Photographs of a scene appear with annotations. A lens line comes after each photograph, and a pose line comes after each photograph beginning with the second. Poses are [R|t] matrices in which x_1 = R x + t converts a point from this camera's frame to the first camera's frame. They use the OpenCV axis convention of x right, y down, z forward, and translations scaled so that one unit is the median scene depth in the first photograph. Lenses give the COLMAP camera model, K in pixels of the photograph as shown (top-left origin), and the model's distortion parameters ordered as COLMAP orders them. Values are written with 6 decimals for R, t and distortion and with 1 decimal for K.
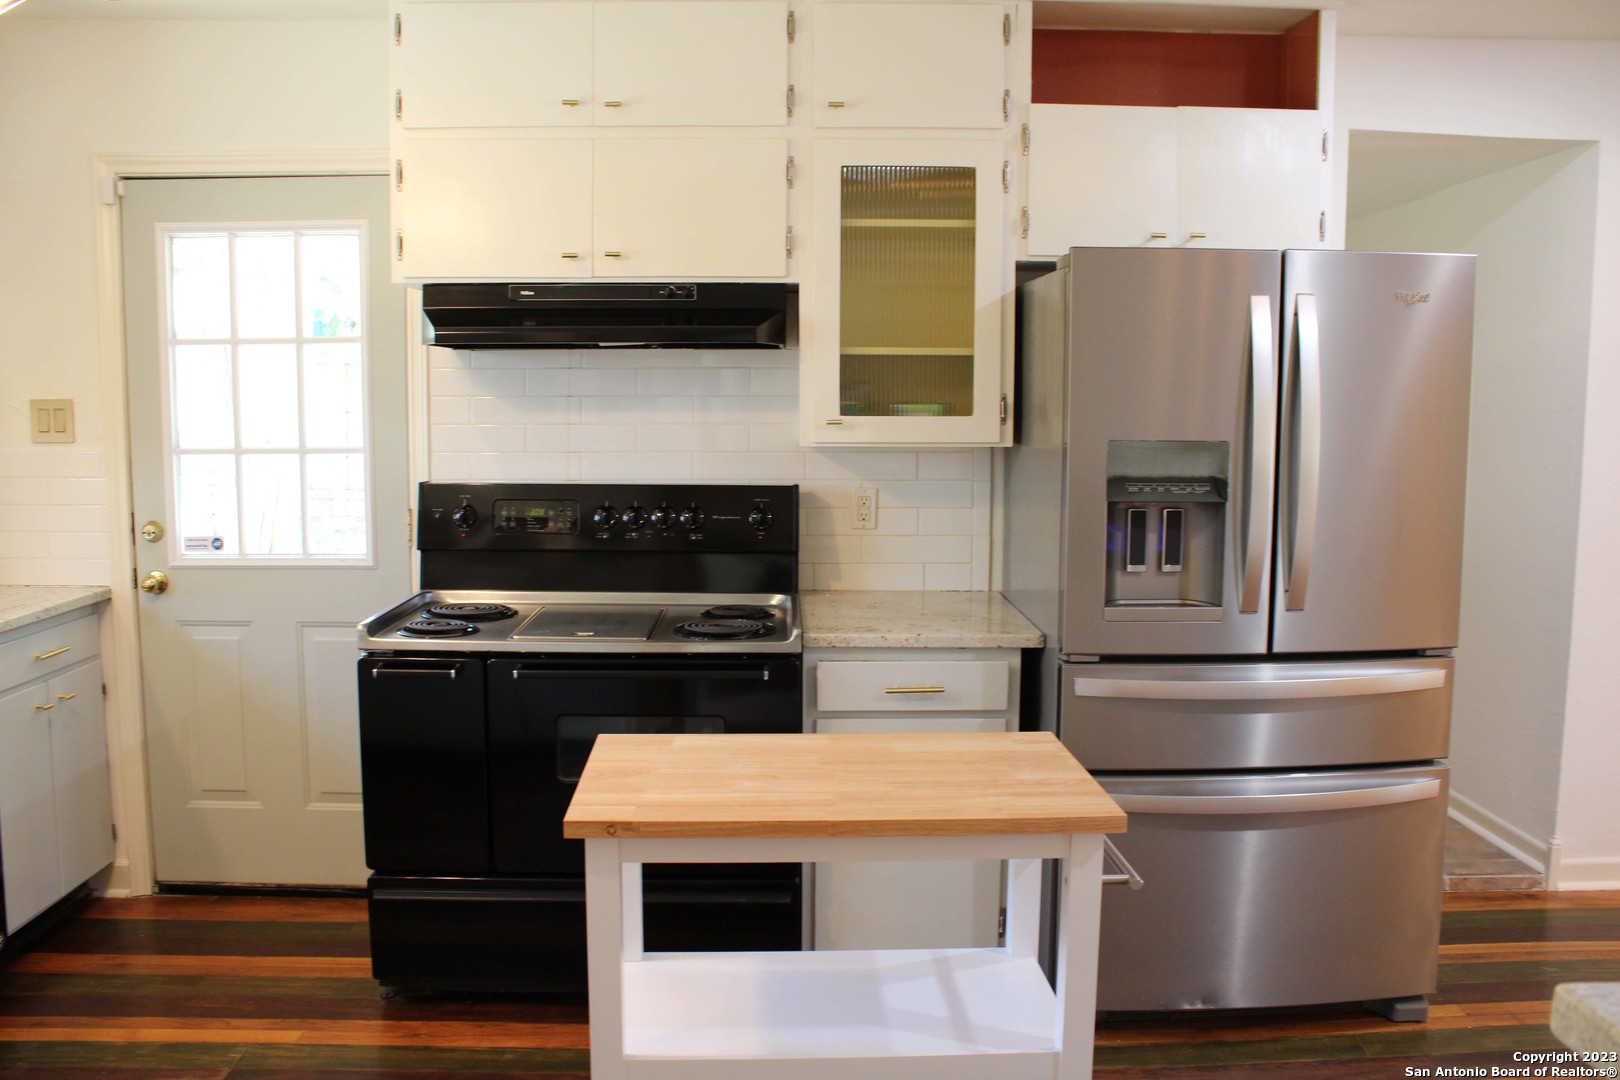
lens RADIAL K [[1345.2, 0, 810.0], [0, 1345.2, 540.0], [0, 0, 1]] dist [-0.004994, -0.001899]
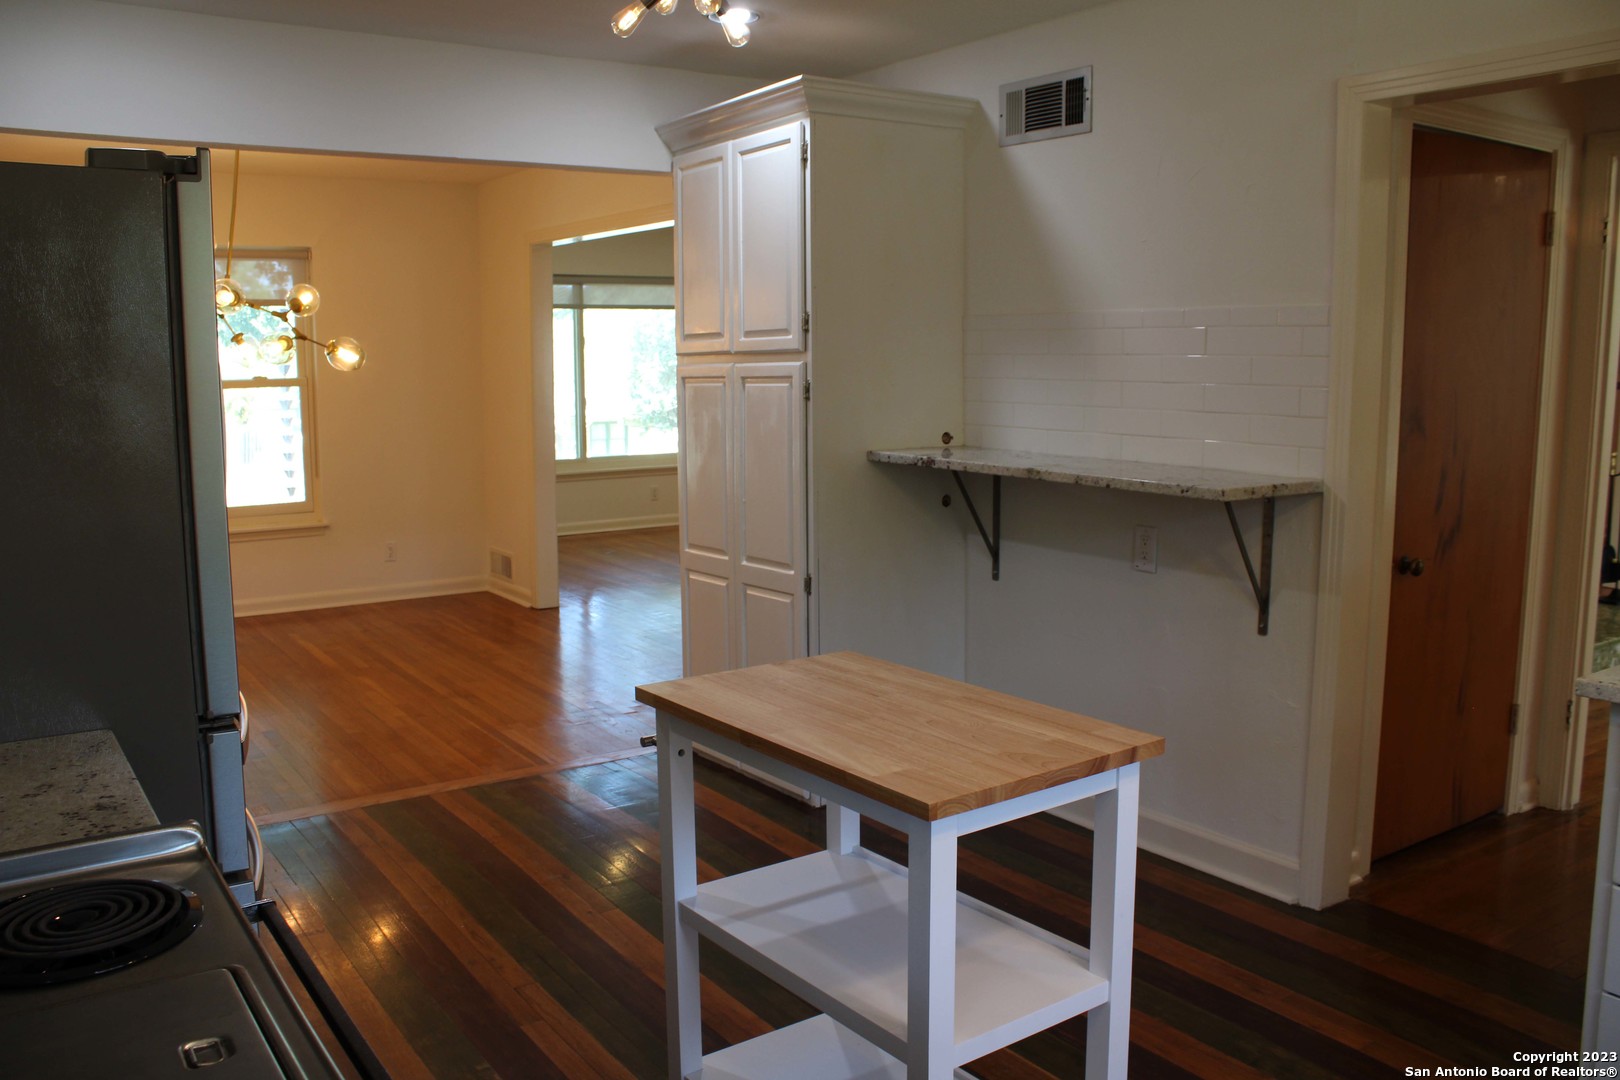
lens RADIAL K [[1345.2, 0, 810.0], [0, 1345.2, 540.0], [0, 0, 1]] dist [-0.004994, -0.001899]
pose [[-0.564938, -0.102251, 0.818773, -0.809065], [0.092109, 0.978275, 0.185724, -0.159280], [-0.819976, 0.180339, -0.543247, 1.631174]]
